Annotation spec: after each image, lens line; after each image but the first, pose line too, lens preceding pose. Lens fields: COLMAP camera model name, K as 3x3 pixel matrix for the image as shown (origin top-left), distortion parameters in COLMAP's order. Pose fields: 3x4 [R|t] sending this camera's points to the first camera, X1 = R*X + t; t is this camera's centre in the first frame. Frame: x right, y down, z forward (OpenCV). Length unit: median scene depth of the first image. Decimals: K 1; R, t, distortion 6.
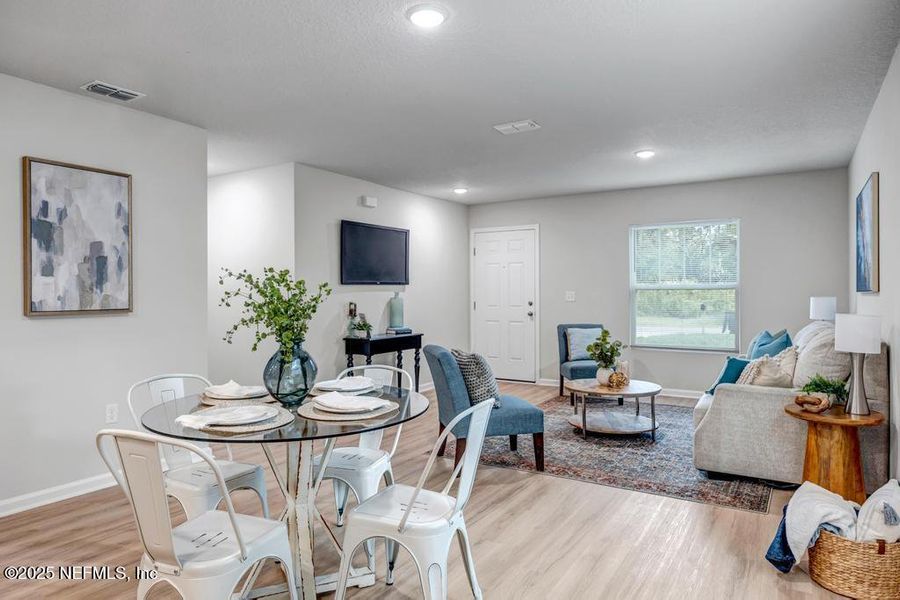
lens RADIAL K [[559.4, 0, 446.0], [0, 559.4, 295.8], [0, 0, 1]] dist [0.000309, -0.000469]
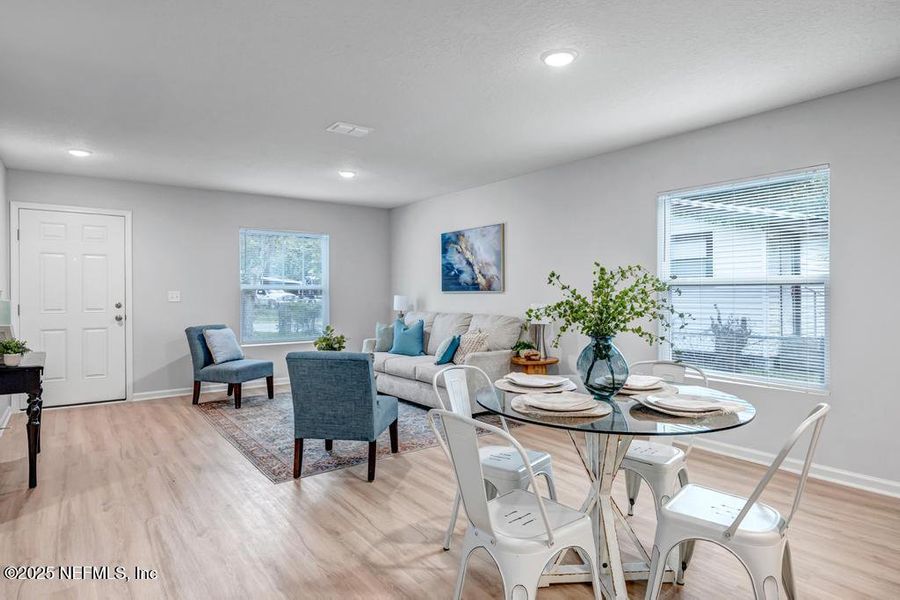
lens RADIAL K [[511.0, 0, 444.9], [0, 511.0, 294.1], [0, 0, 1]] dist [-0.002638, -0.001503]
pose [[0.364722, 0.000280, 0.931116, -0.487586], [0.005932, 0.999979, -0.002624, 0.002442], [-0.931098, 0.006481, 0.364713, 0.357688]]
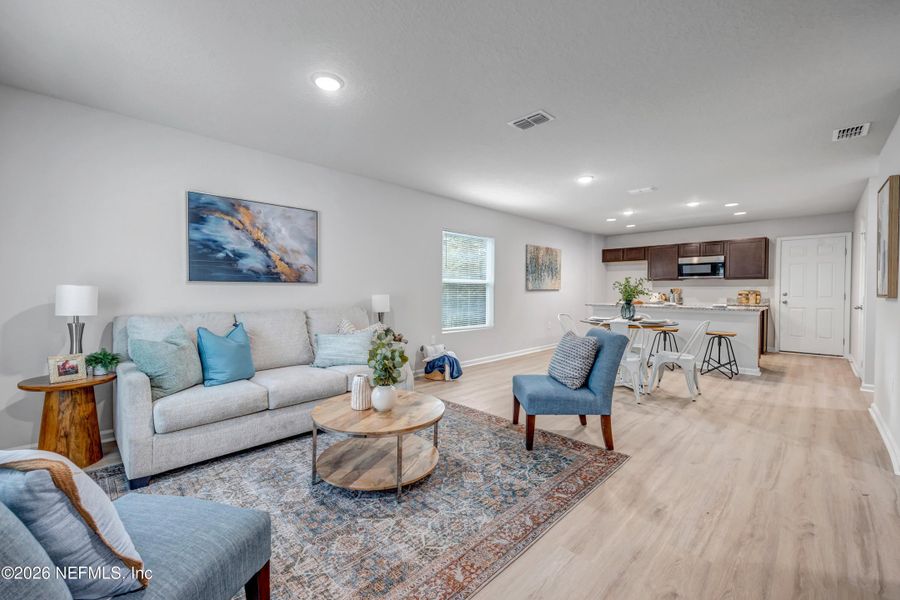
lens RADIAL K [[370.2, 0, 447.1], [0, 370.2, 296.9], [0, 0, 1]] dist [-0.001836, -0.000029]
pose [[-0.974613, -0.003368, 0.223870, 0.088233], [0.001195, 0.999794, 0.020246, 0.006910], [-0.223893, 0.020000, -0.974409, 1.222162]]
